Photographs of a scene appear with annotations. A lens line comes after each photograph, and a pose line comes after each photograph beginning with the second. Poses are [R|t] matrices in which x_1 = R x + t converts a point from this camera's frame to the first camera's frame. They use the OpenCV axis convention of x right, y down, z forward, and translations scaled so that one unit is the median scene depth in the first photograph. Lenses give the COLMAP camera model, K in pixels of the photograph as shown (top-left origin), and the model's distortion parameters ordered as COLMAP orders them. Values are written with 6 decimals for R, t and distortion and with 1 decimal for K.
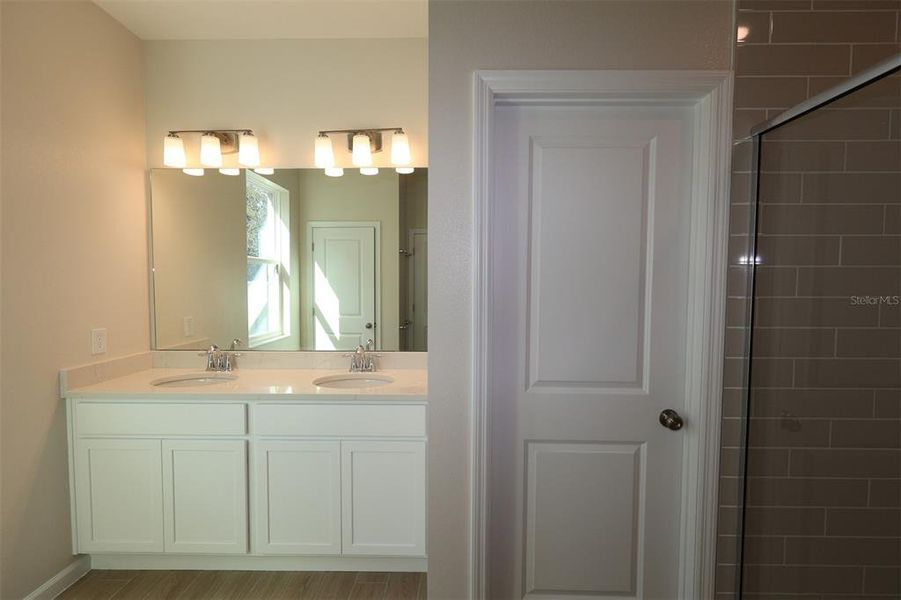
lens RADIAL K [[419.8, 0, 451.7], [0, 419.8, 301.5], [0, 0, 1]] dist [-0.001447, -0.000412]
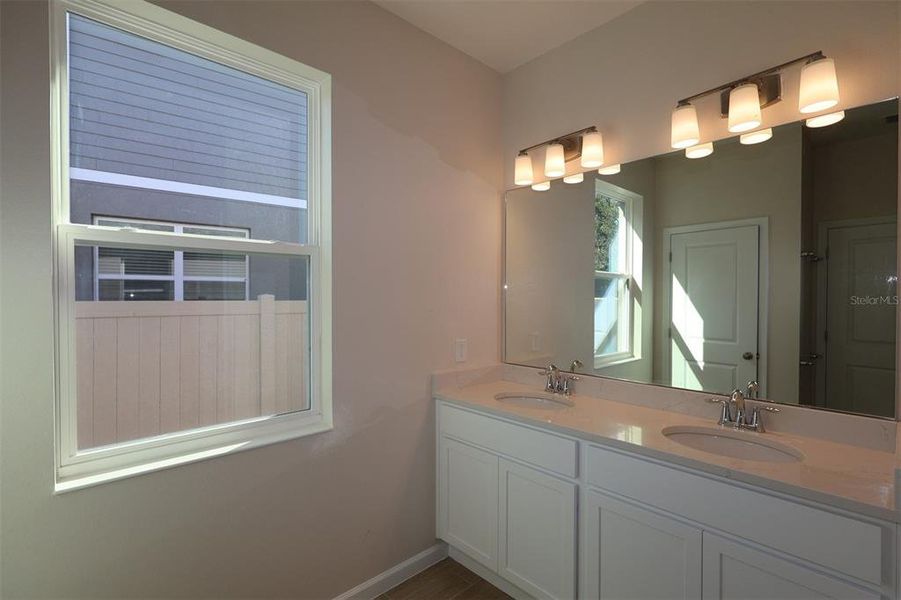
lens RADIAL K [[419.8, 0, 451.7], [0, 419.8, 301.5], [0, 0, 1]] dist [-0.001447, -0.000412]
pose [[0.693500, 0.004798, -0.720441, -0.045592], [-0.033515, 0.999110, -0.025608, -0.006318], [0.719677, 0.041905, 0.693044, 0.173477]]
